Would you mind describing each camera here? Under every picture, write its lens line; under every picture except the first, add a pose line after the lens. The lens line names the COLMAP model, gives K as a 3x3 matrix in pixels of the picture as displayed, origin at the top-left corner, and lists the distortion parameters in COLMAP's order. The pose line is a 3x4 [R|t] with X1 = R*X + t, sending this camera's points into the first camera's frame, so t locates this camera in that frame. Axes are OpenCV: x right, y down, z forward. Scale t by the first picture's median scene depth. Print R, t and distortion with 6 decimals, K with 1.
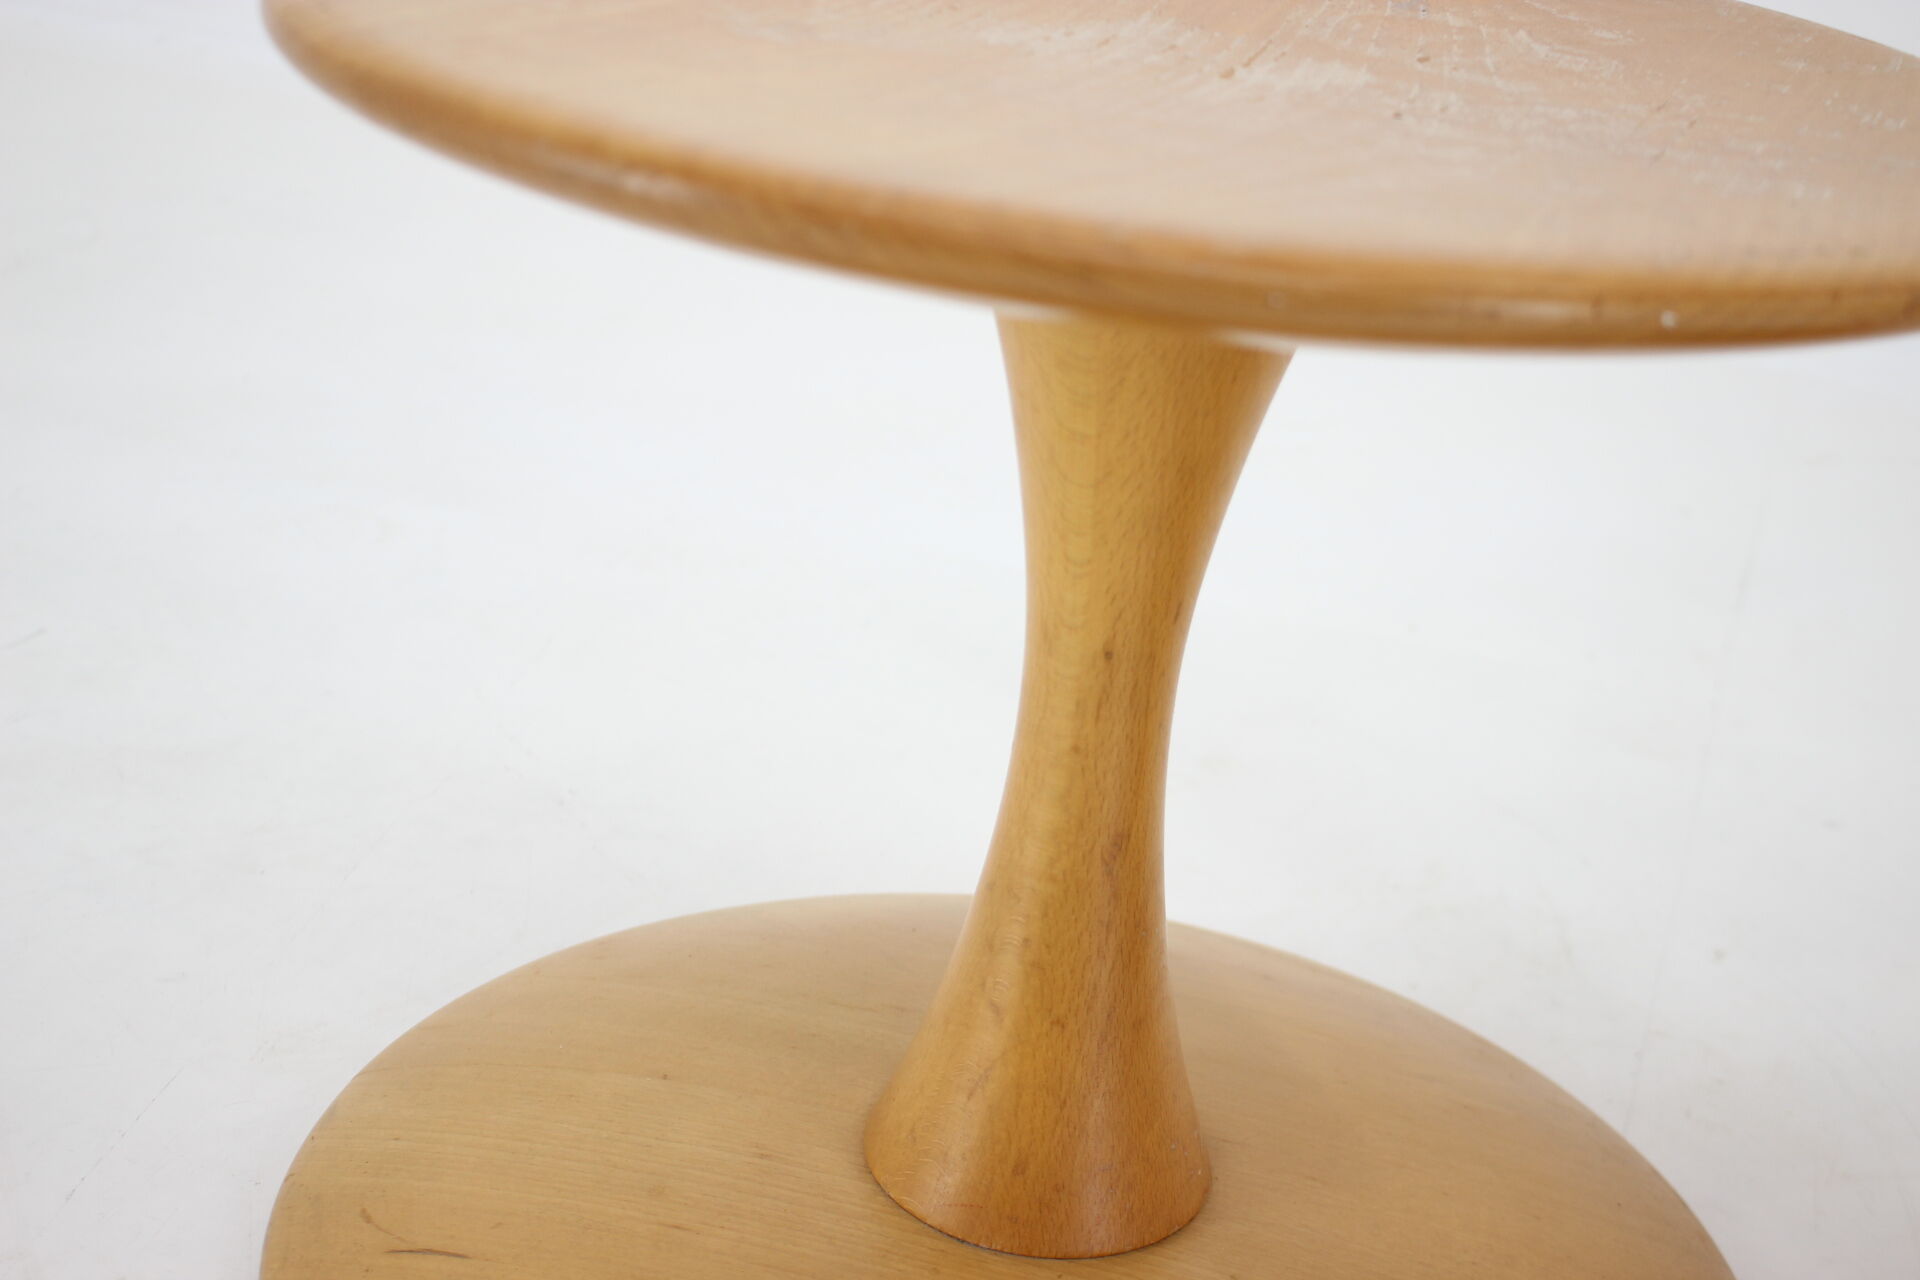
lens RADIAL K [[2780.1, 0, 958.6], [0, 2780.1, 677.0], [0, 0, 1]] dist [-0.066469, 0.103584]
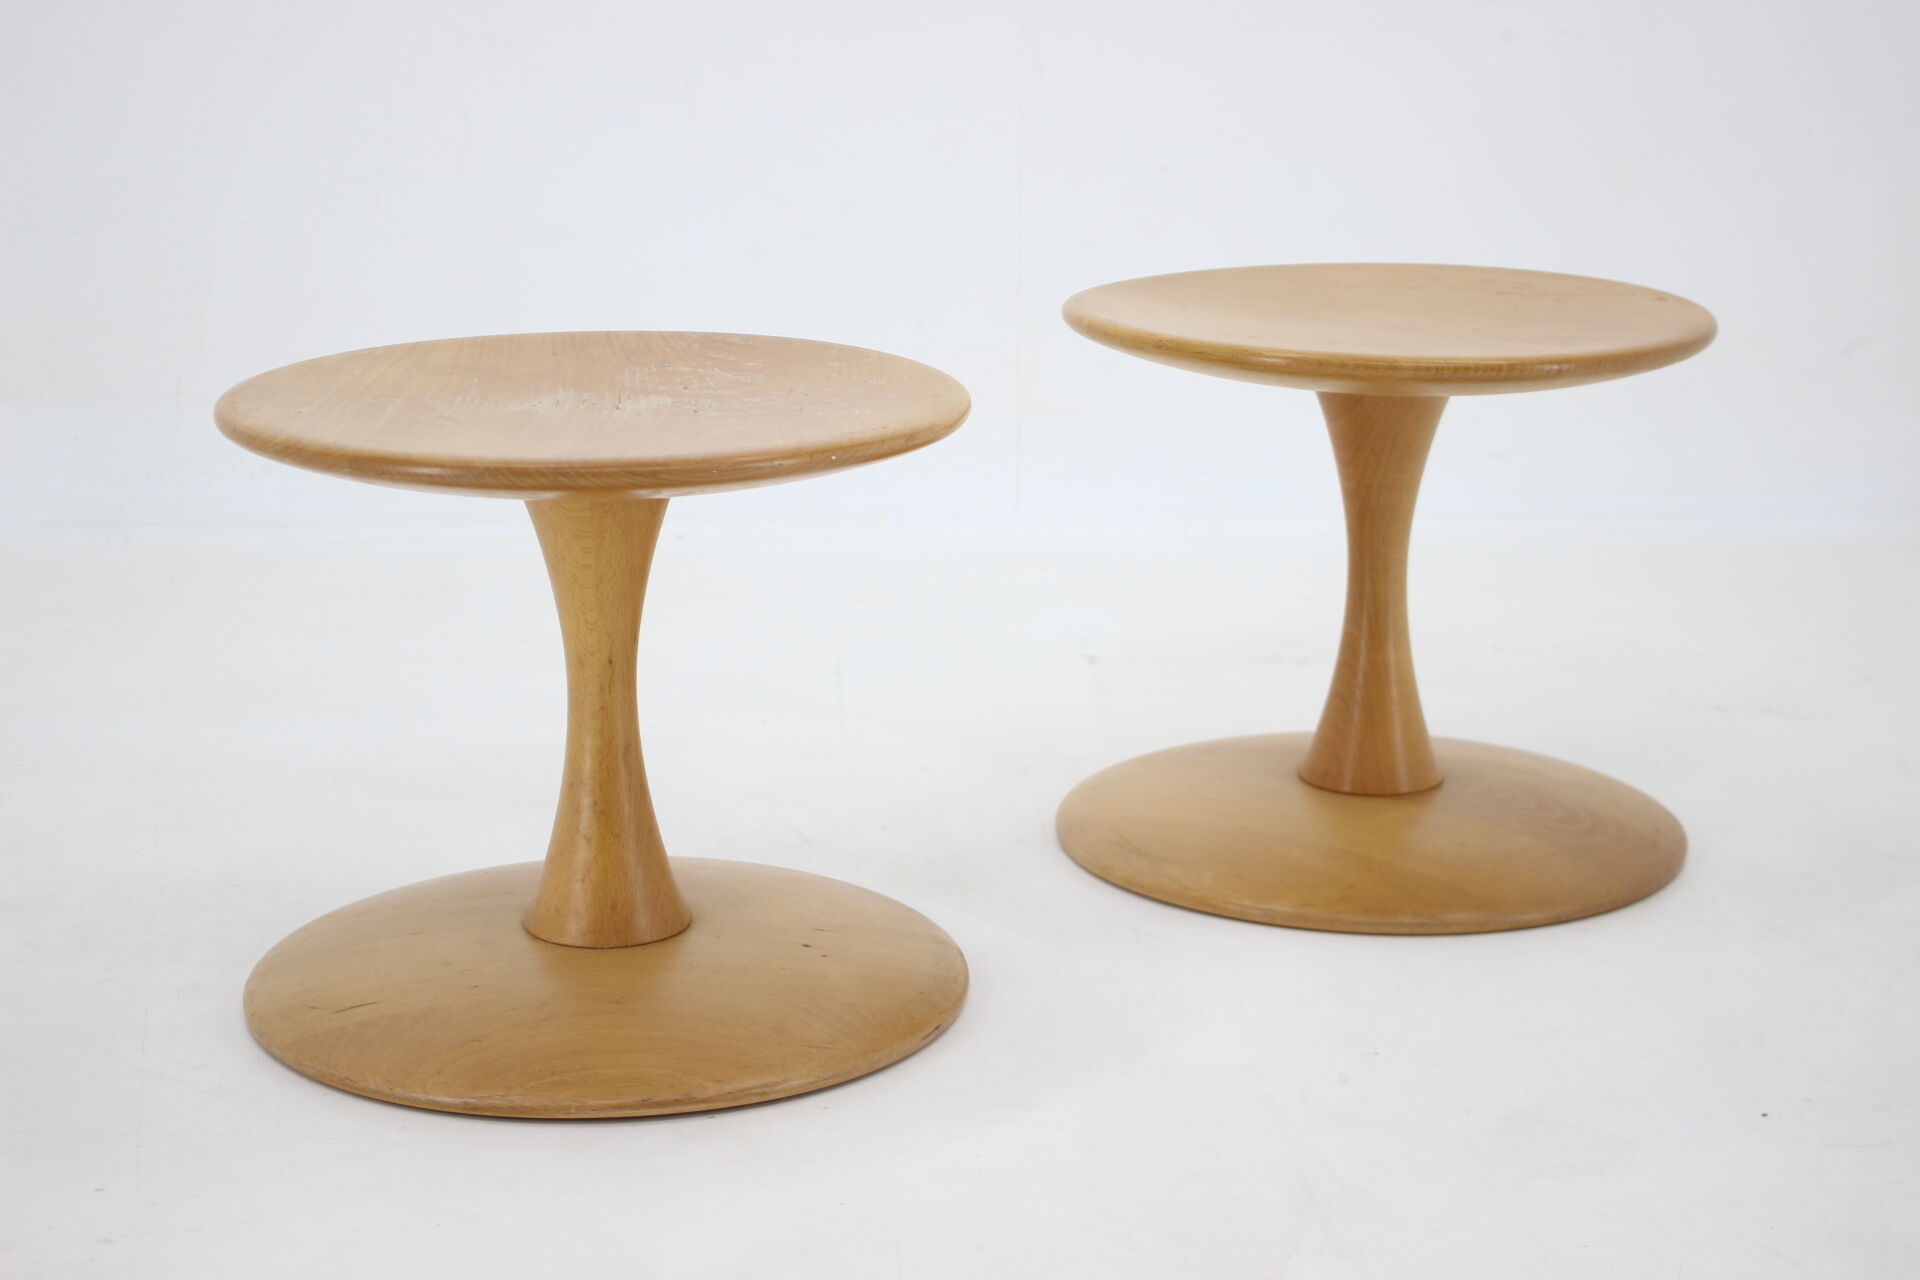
lens RADIAL K [[3483.7, 0, 960.0], [0, 3483.7, 640.0], [0, 0, 1]] dist [-0.036537, 0.172575]
pose [[0.921135, -0.186335, 0.341744, -0.638152], [0.233086, 0.967208, -0.100891, 0.321220], [-0.311739, 0.172590, 0.934362, -1.717369]]
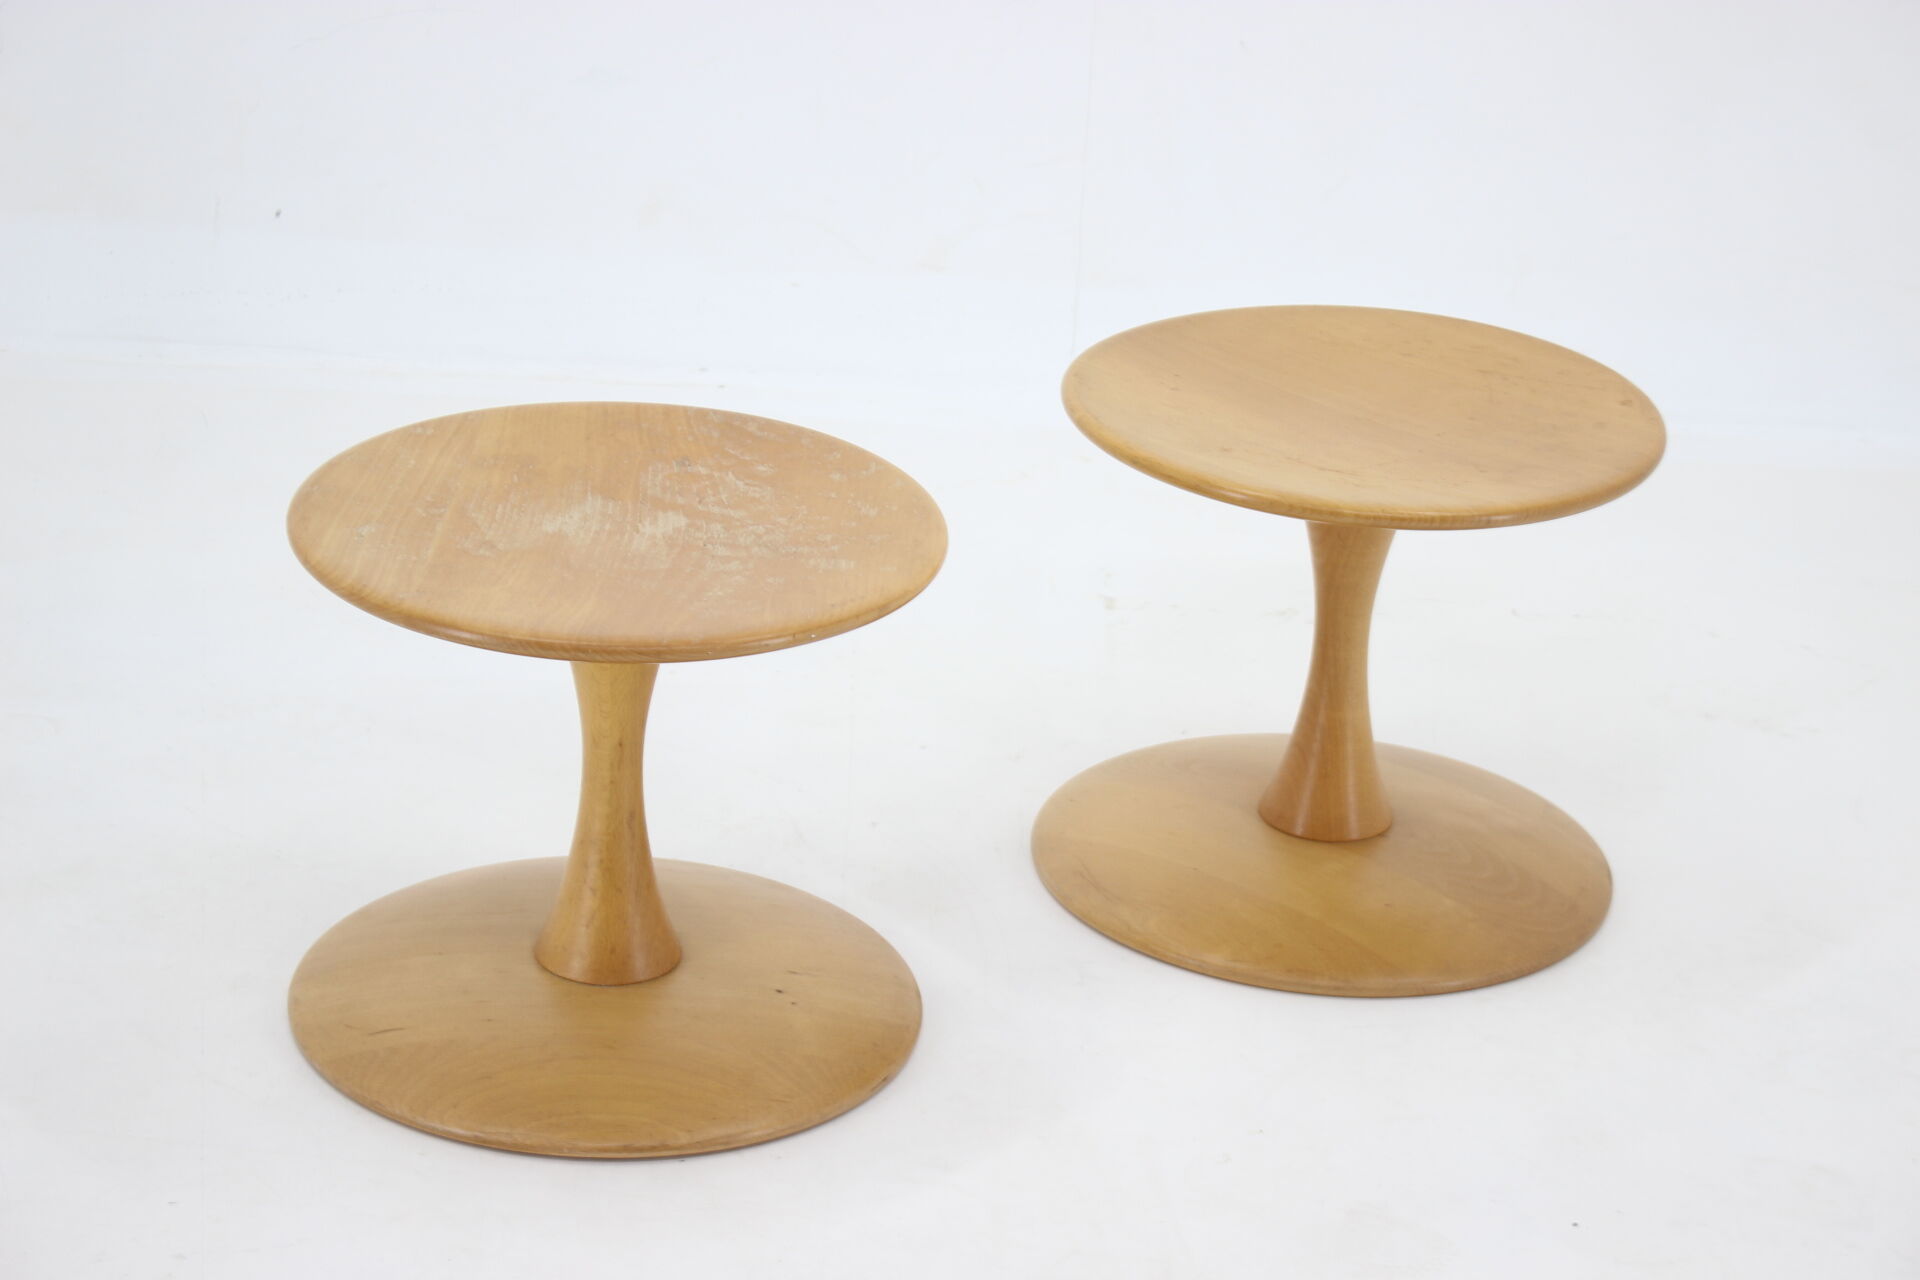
lens RADIAL K [[4854.4, 0, 960.0], [0, 4854.4, 640.0], [0, 0, 1]] dist [0.065811, -0.182175]
pose [[0.946635, -0.172126, 0.272498, -0.847196], [0.167376, 0.985050, 0.040767, -0.230771], [-0.275441, 0.007018, 0.961292, -3.379789]]
